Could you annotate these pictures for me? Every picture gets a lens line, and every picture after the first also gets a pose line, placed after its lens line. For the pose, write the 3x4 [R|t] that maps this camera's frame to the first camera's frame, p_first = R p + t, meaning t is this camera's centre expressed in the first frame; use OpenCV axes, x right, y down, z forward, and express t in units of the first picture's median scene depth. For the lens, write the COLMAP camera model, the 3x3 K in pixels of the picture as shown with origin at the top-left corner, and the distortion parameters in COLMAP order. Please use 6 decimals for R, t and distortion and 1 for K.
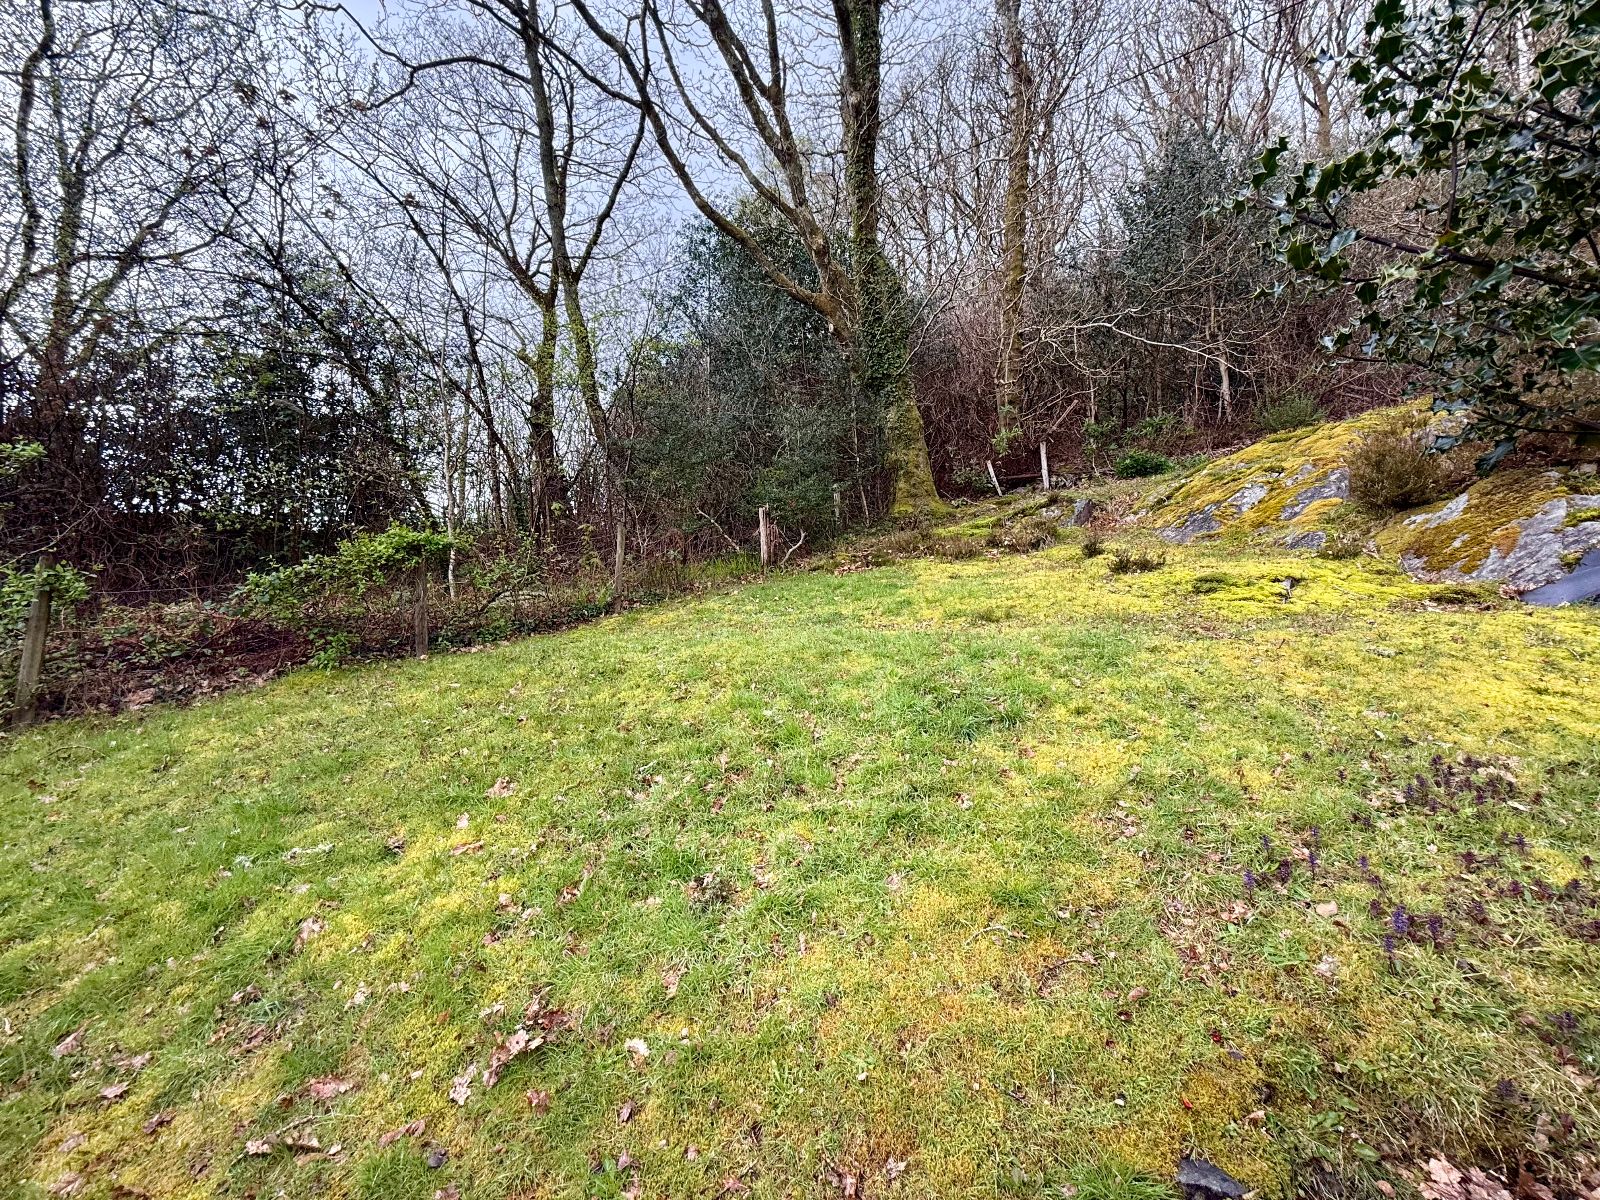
lens RADIAL K [[633.4, 0, 800.0], [0, 633.4, 599.1], [0, 0, 1]] dist [0.000703, -0.000296]
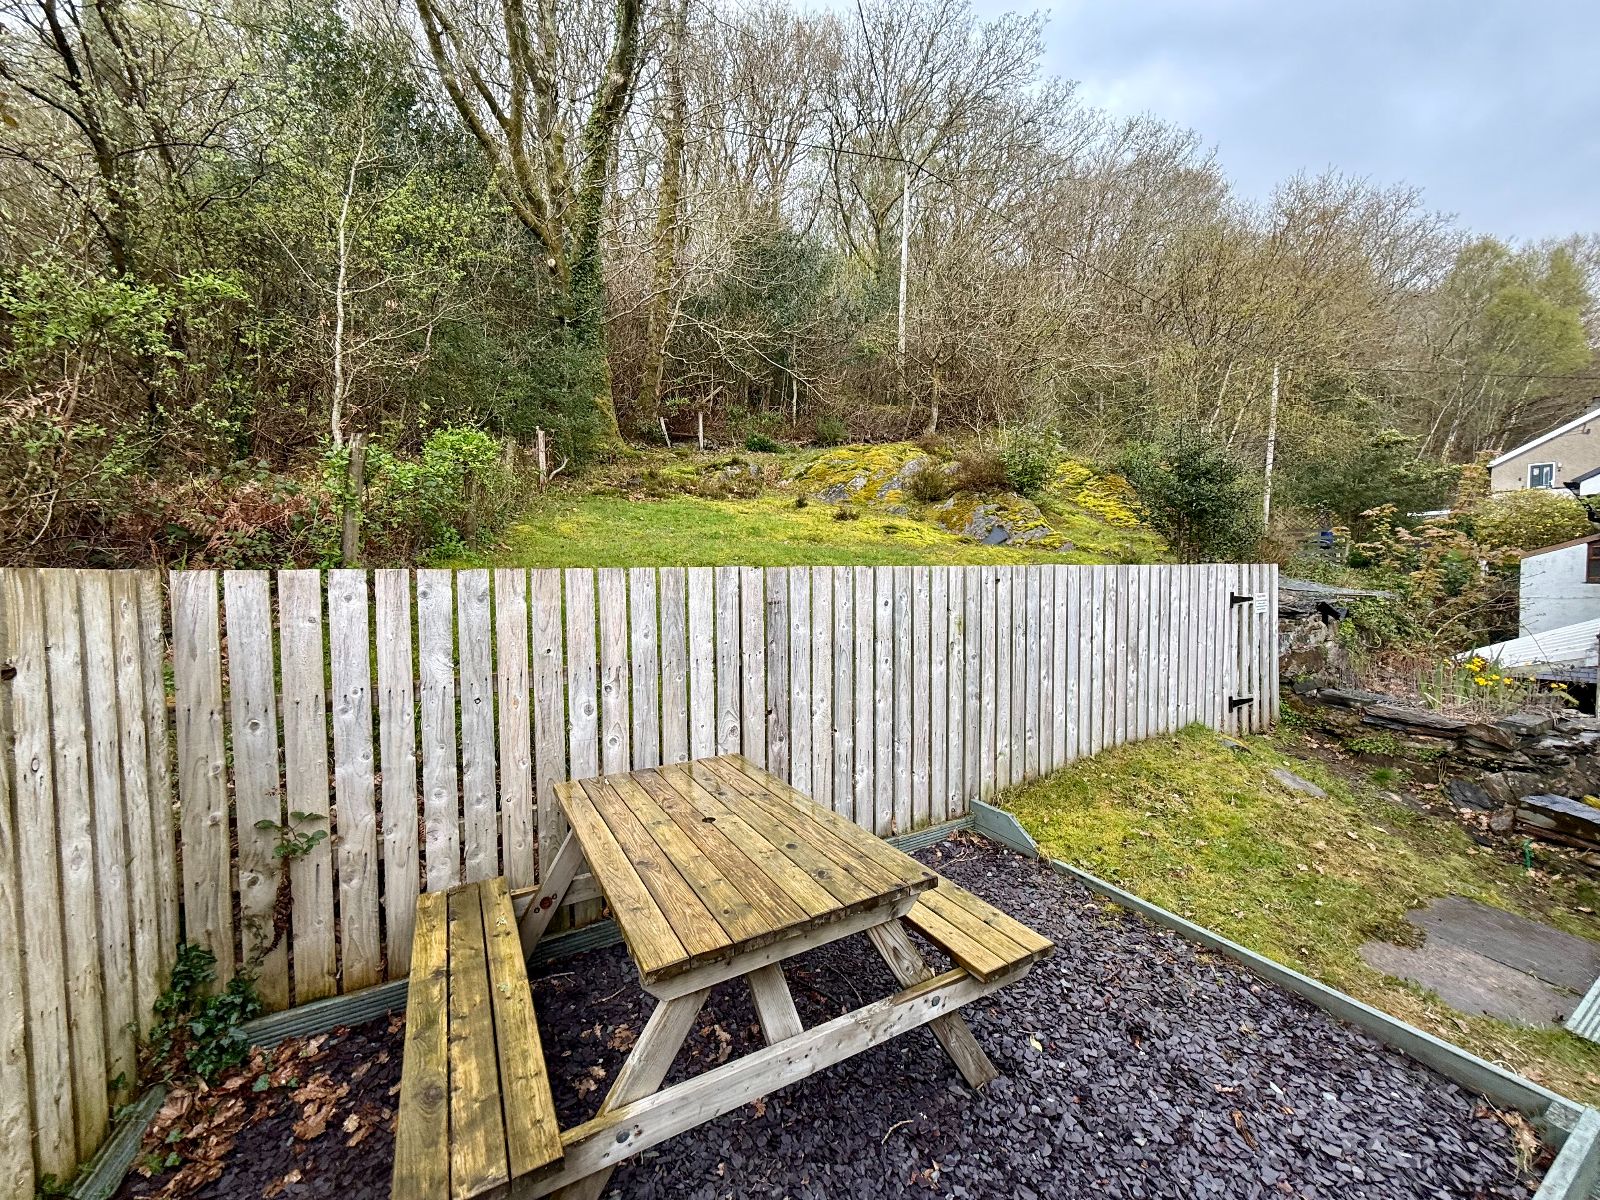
lens RADIAL K [[633.4, 0, 804.5], [0, 633.4, 596.2], [0, 0, 1]] dist [0.000703, -0.000296]
pose [[0.575061, -0.038084, 0.817224, -0.778176], [-0.053409, 0.995037, 0.083954, 0.022405], [-0.816365, -0.091926, 0.570173, 0.016538]]
